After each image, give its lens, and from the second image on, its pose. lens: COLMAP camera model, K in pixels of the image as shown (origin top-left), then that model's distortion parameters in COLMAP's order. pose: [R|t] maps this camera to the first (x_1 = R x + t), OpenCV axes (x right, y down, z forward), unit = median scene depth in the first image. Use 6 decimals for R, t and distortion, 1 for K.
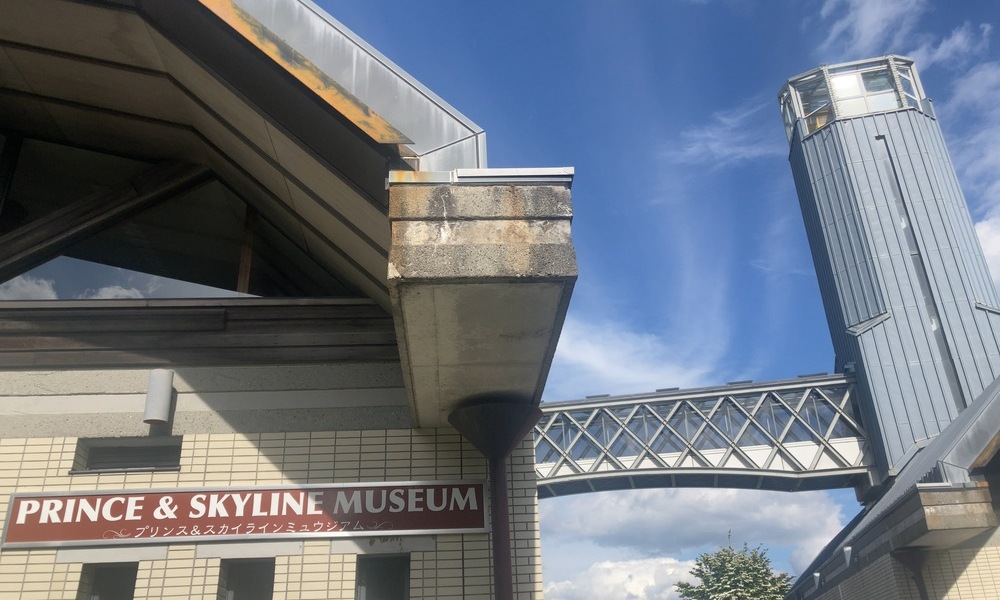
lens RADIAL K [[766.1, 0, 500.0], [0, 766.1, 300.0], [0, 0, 1]] dist [0.000664, 0.001696]
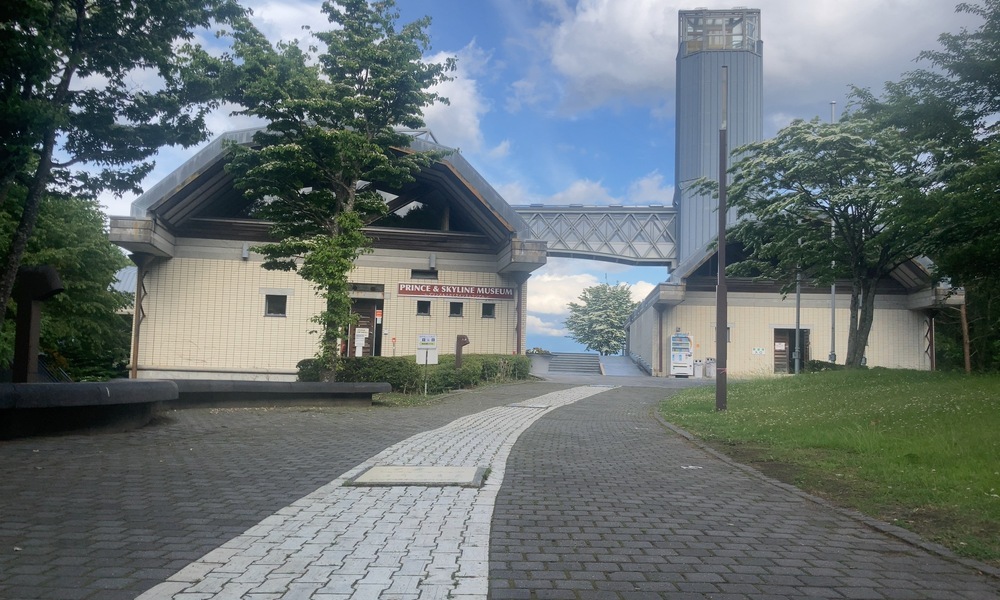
lens RADIAL K [[766.1, 0, 500.0], [0, 766.1, 300.0], [0, 0, 1]] dist [0.000664, 0.001696]
pose [[0.990302, 0.074893, 0.117021, -0.559998], [-0.112044, 0.928538, 0.353926, -1.120330], [-0.082152, -0.363605, 0.927924, -2.745450]]
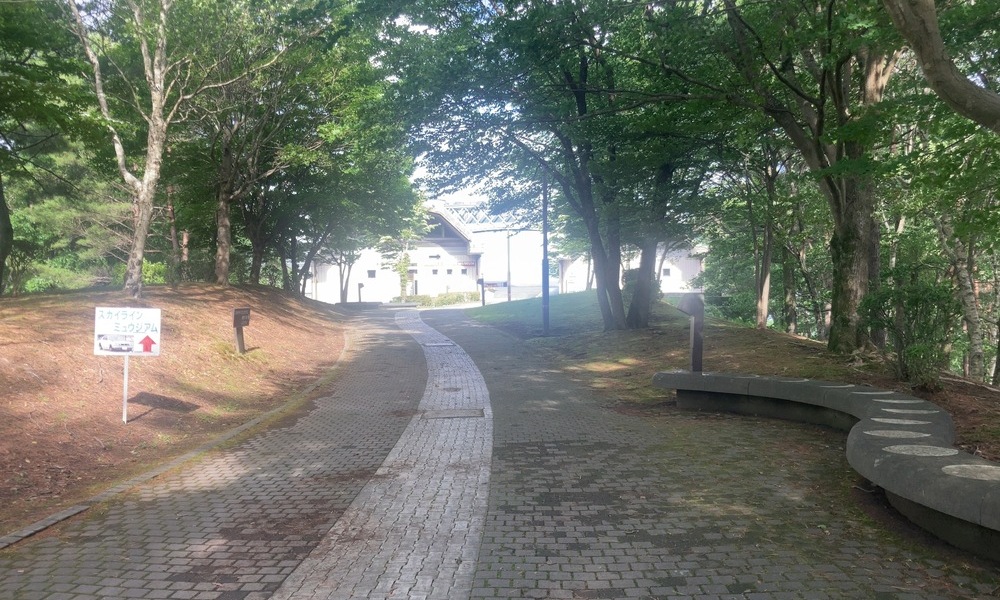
lens RADIAL K [[766.1, 0, 500.0], [0, 766.1, 300.0], [0, 0, 1]] dist [0.000664, 0.001696]
pose [[0.996475, 0.019519, 0.081582, -0.449853], [-0.053085, 0.899769, 0.433125, -3.292698], [-0.064951, -0.435930, 0.897634, -7.339584]]
